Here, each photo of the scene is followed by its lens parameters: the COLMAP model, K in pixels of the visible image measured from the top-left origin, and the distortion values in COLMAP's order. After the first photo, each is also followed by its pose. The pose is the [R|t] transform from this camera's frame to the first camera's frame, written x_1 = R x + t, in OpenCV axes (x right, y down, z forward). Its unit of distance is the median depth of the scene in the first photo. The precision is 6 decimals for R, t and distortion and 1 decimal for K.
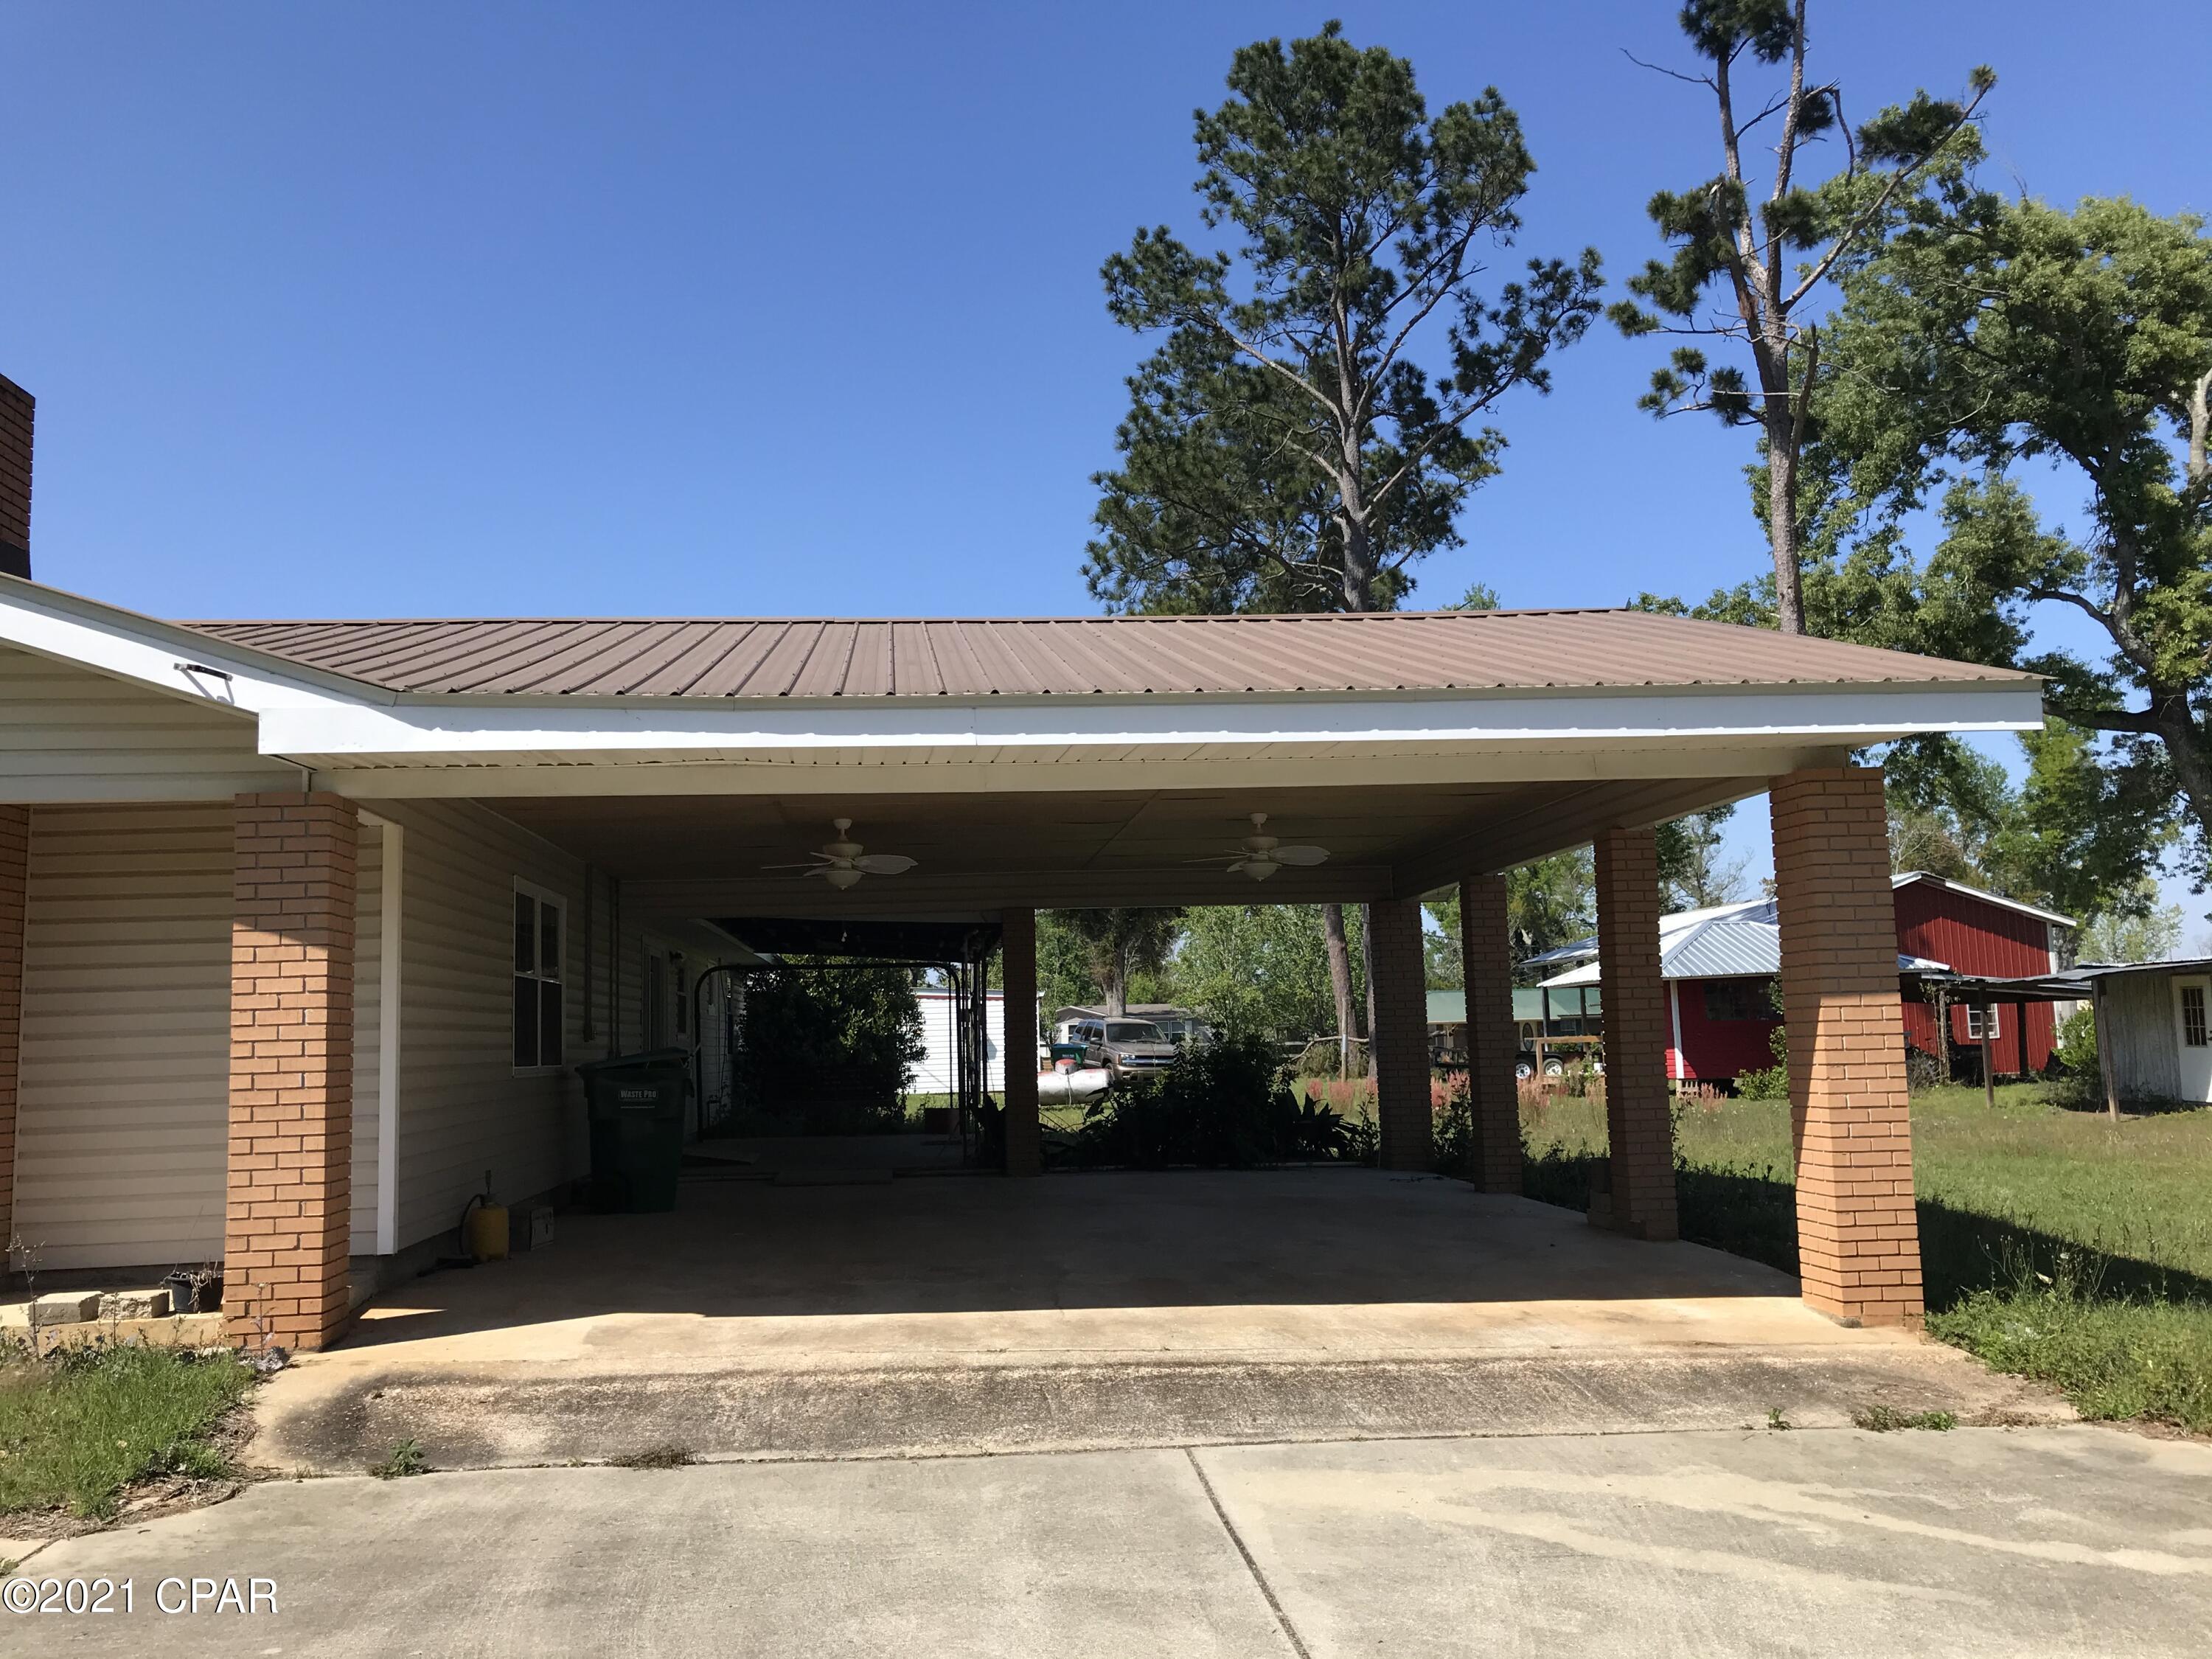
lens RADIAL K [[1796.2, 0, 1101.9], [0, 1796.2, 830.8], [0, 0, 1]] dist [0.009574, -0.013012]
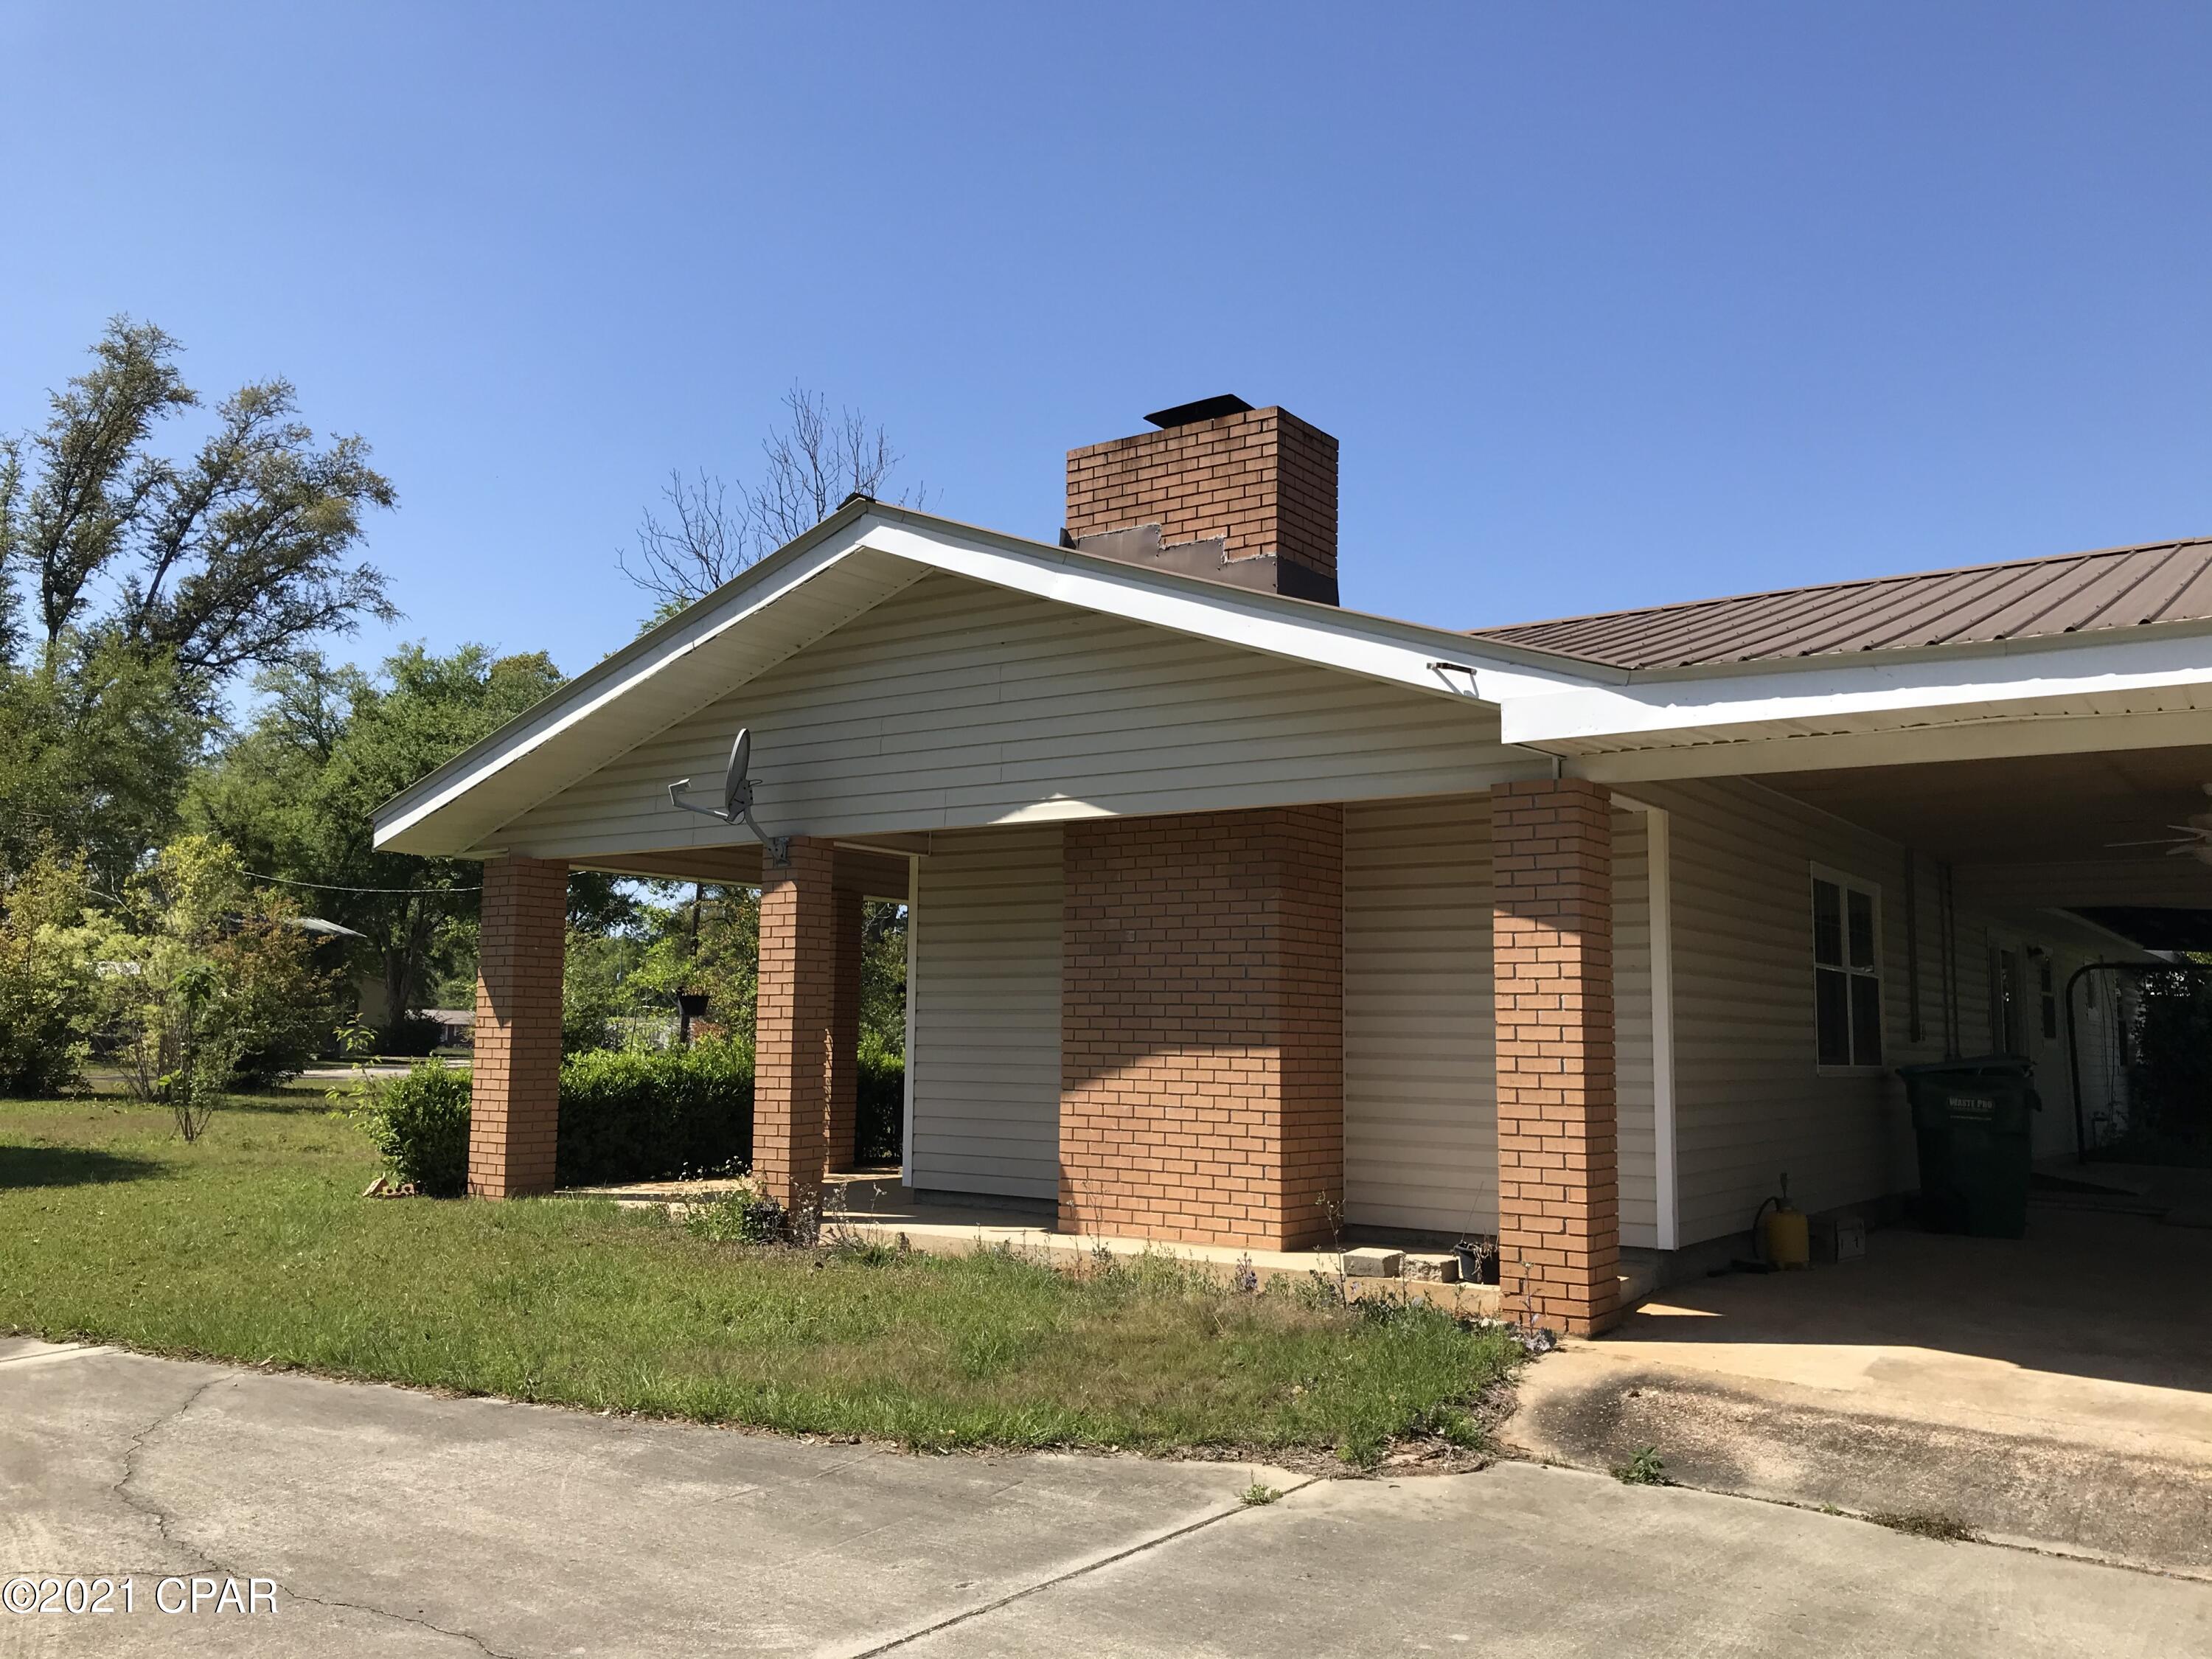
lens RADIAL K [[1796.2, 0, 1111.1], [0, 1796.2, 829.7], [0, 0, 1]] dist [0.009574, -0.013012]
pose [[0.743496, -0.034514, -0.667849, 0.044161], [0.035653, 0.999293, -0.011952, 0.010022], [0.667789, -0.014925, 0.744201, 0.086562]]
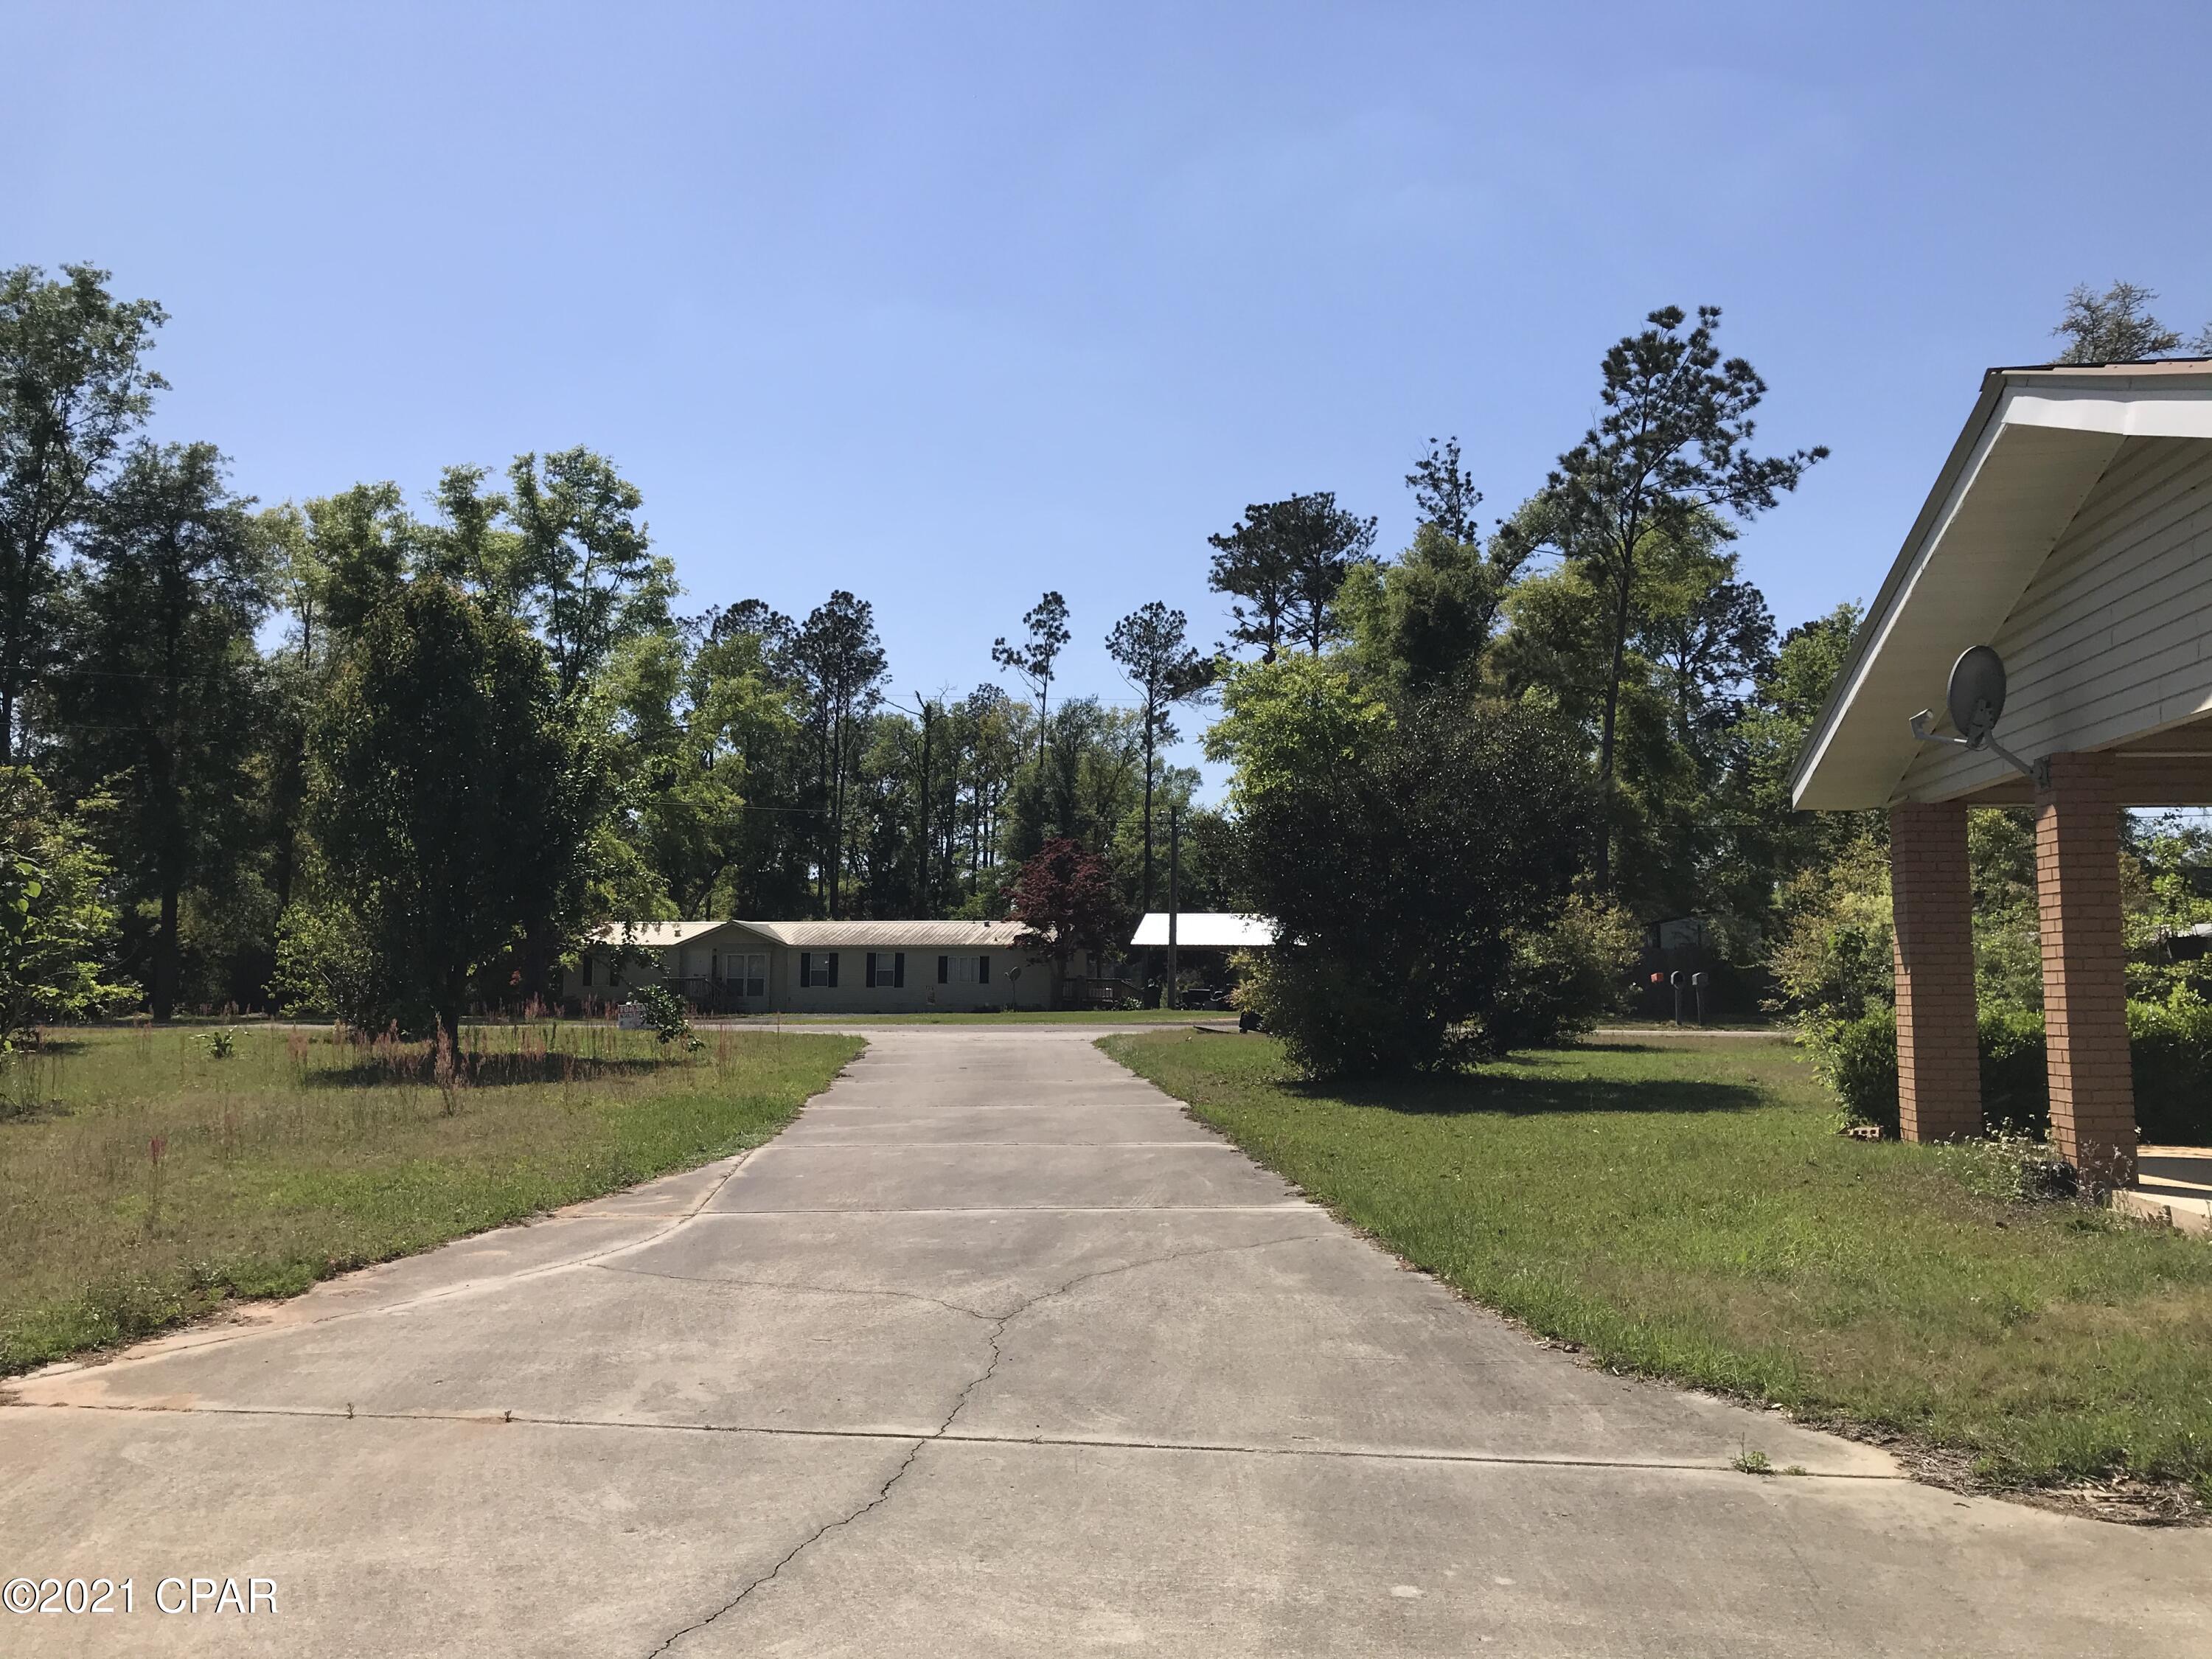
lens RADIAL K [[1796.2, 0, 1108.2], [0, 1796.2, 838.9], [0, 0, 1]] dist [0.009574, -0.013012]
pose [[-0.291378, -0.043010, -0.955640, 0.375802], [0.102475, 0.991837, -0.075884, 0.091238], [0.951103, -0.120041, -0.284592, 0.828450]]
